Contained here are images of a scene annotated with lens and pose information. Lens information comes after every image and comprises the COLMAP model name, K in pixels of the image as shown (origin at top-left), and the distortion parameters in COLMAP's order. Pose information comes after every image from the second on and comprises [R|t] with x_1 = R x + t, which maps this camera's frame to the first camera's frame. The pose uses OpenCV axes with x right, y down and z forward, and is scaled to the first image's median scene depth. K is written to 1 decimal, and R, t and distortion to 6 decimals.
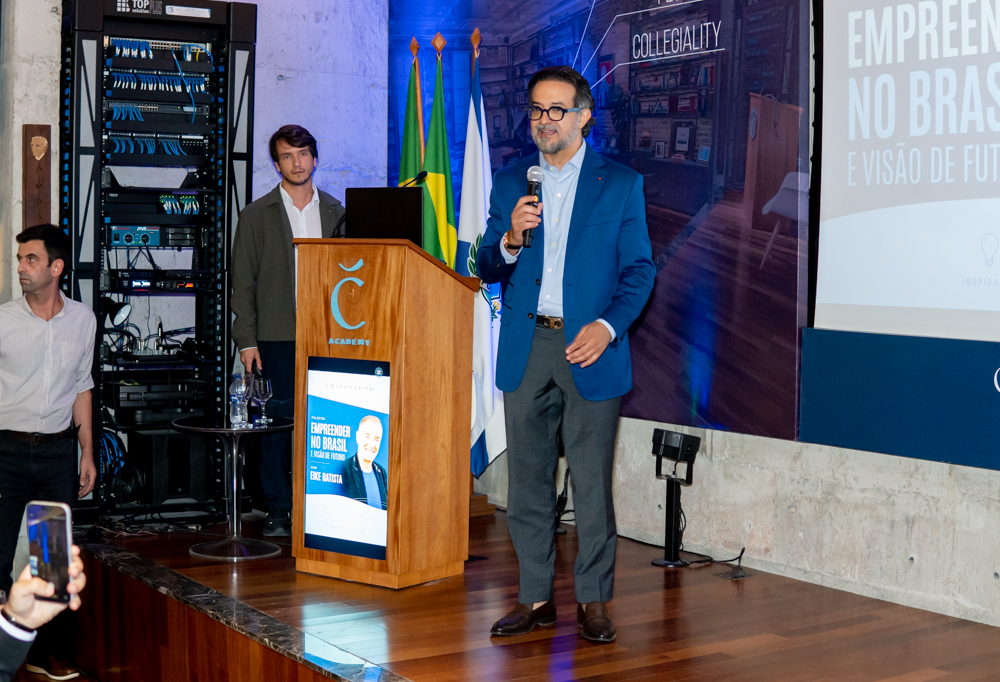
lens RADIAL K [[1593.1, 0, 497.2], [0, 1593.1, 331.6], [0, 0, 1]] dist [-0.215416, 0.000000]
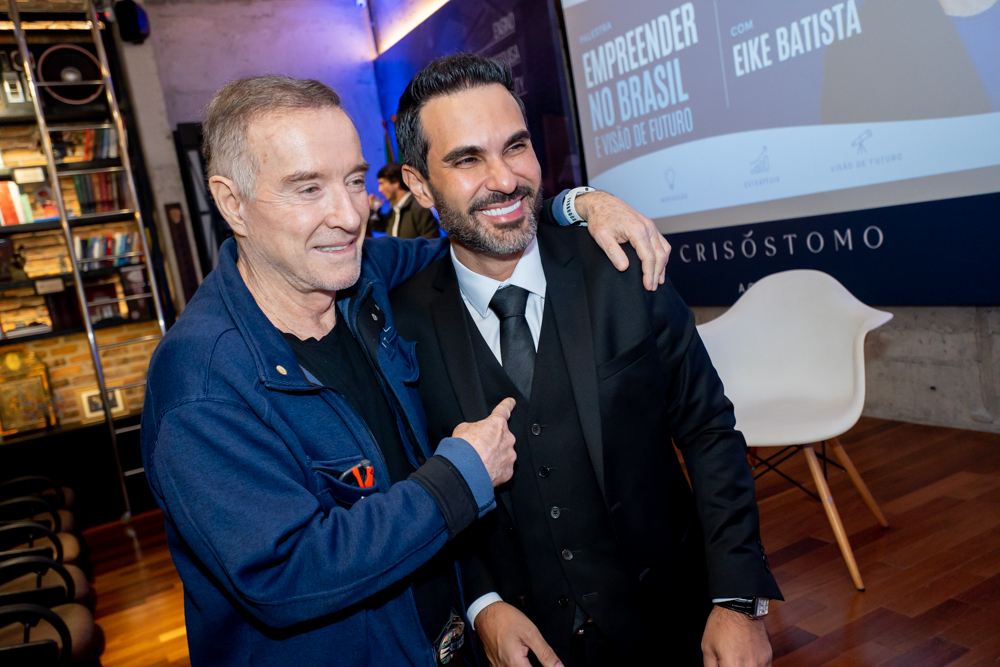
lens RADIAL K [[839.0, 0, 505.4], [0, 839.0, 331.2], [0, 0, 1]] dist [0.022306, 0.045795]
pose [[0.981233, -0.161436, -0.105448, 0.182757], [0.168584, 0.983688, 0.062756, 0.019700], [0.093597, -0.079355, 0.992443, 0.053439]]
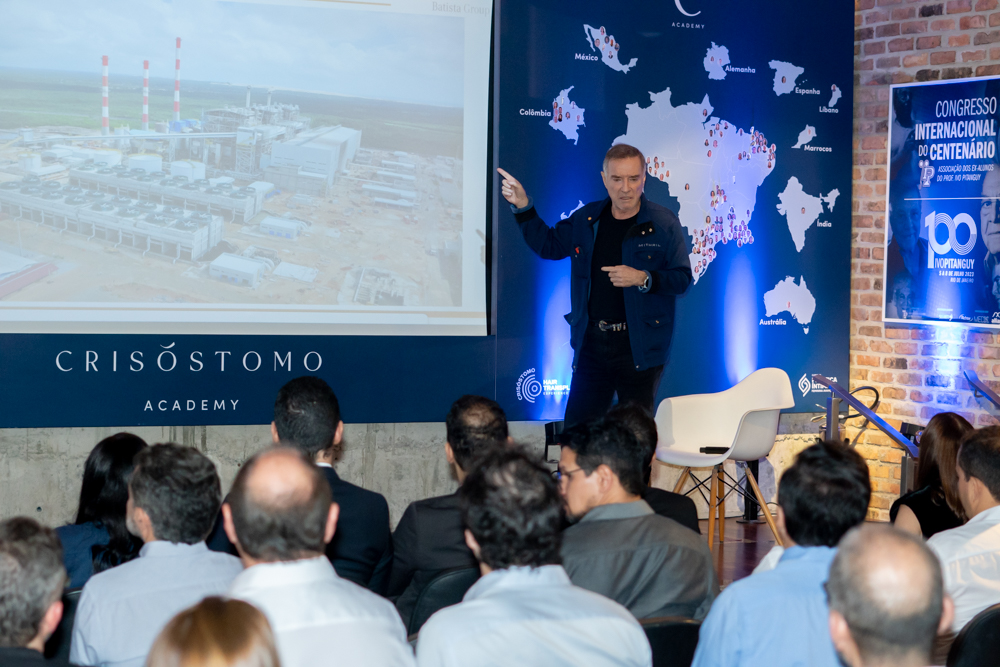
lens RADIAL K [[2199.8, 0, 496.3], [0, 2199.8, 338.3], [0, 0, 1]] dist [-0.039639, 0.000000]
pose [[0.103597, -0.039180, 0.993847, -1.328537], [0.028579, 0.998929, 0.036401, -0.041761], [-0.994209, 0.024632, 0.104606, 0.356410]]
